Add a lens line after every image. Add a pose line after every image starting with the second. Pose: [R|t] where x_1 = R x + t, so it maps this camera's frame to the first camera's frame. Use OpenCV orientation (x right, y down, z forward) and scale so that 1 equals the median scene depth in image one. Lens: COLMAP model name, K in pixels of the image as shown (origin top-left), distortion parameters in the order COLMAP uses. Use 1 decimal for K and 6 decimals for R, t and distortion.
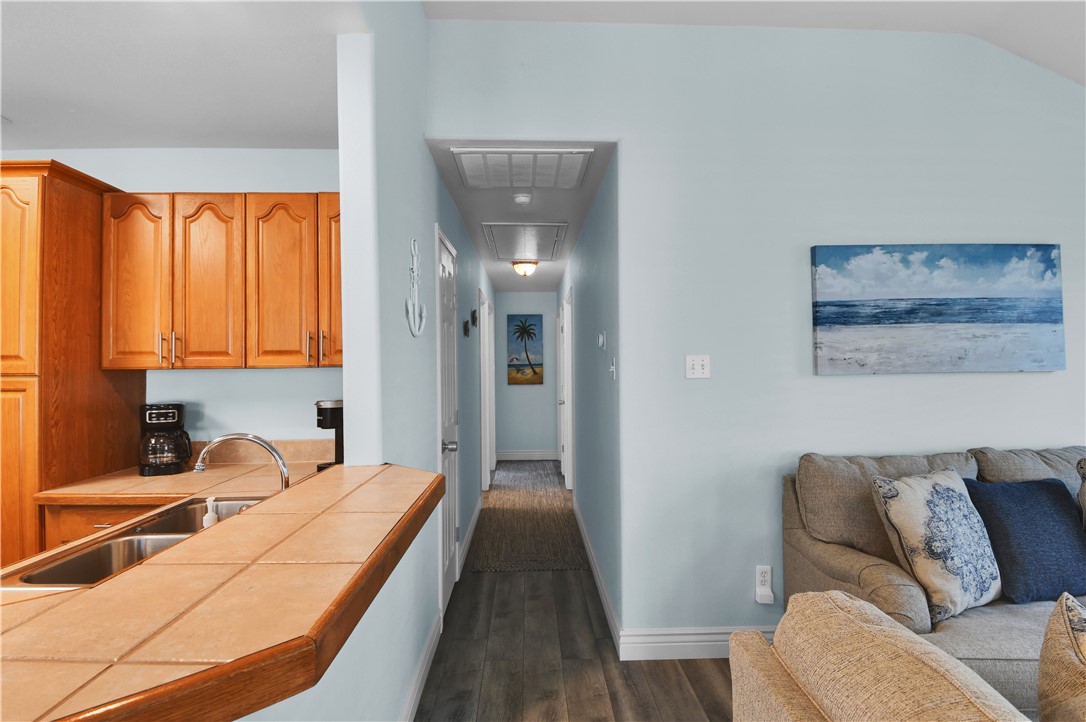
lens RADIAL K [[558.6, 0, 546.6], [0, 558.6, 358.3], [0, 0, 1]] dist [0.046856, -0.053155]
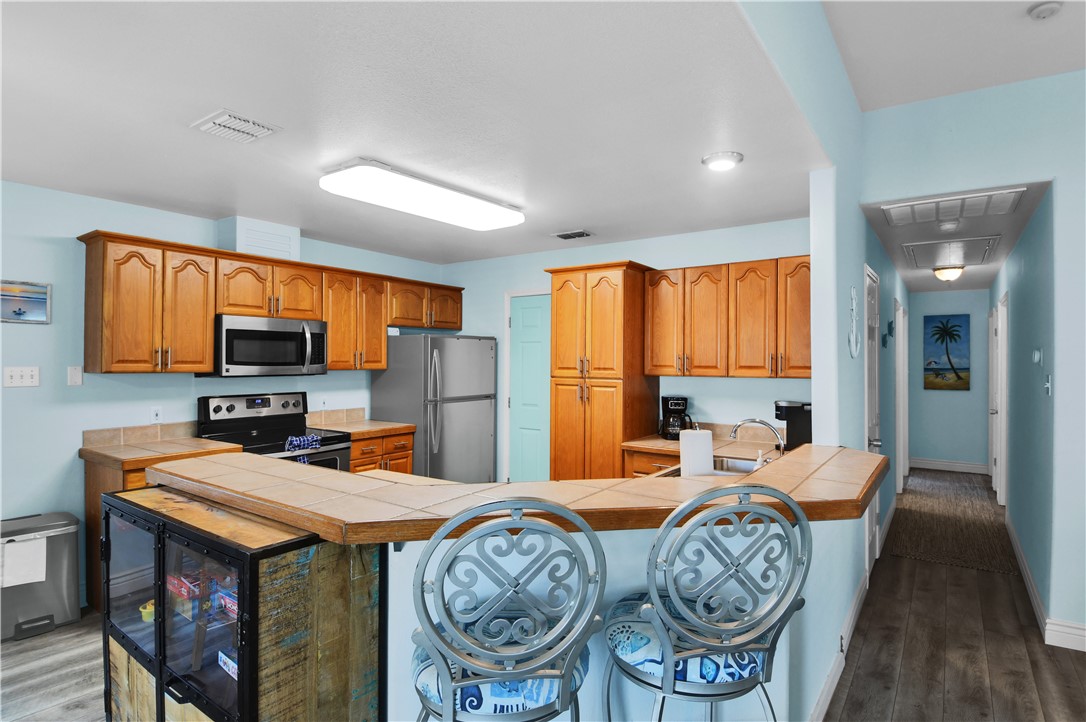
lens RADIAL K [[558.6, 0, 546.6], [0, 558.6, 358.3], [0, 0, 1]] dist [0.046856, -0.053155]
pose [[0.795906, 0.008842, -0.605355, 0.002089], [-0.002826, 0.999937, 0.010890, -0.044269], [0.605413, -0.006957, 0.795881, -0.476517]]
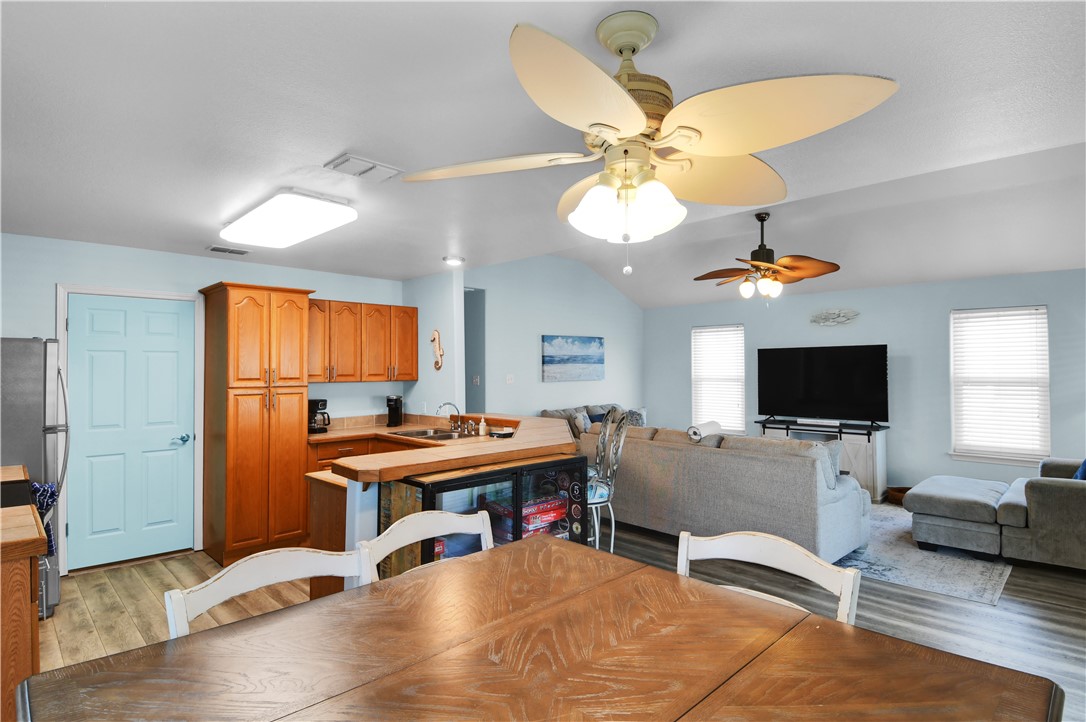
lens RADIAL K [[558.6, 0, 546.6], [0, 558.6, 358.3], [0, 0, 1]] dist [0.046856, -0.053155]
pose [[0.738801, 0.017065, 0.673707, -1.341693], [-0.009408, 0.999843, -0.015009, -0.044875], [-0.673858, 0.004751, 0.738846, -1.019022]]
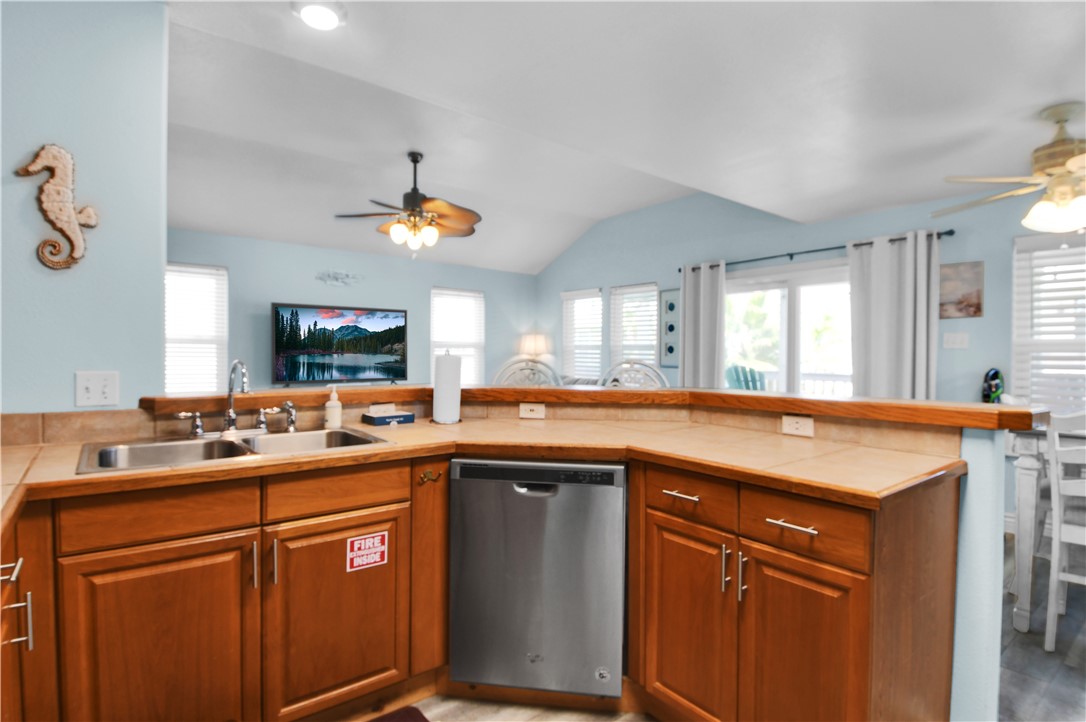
lens RADIAL K [[547.2, 0, 543.0], [0, 547.2, 361.0], [0, 0, 1]] dist [0.044188, -0.047891]
pose [[-0.592254, -0.007170, 0.805720, -1.120918], [-0.013485, 0.999909, -0.001014, 0.074621], [-0.805639, -0.011465, -0.592296, 0.696141]]
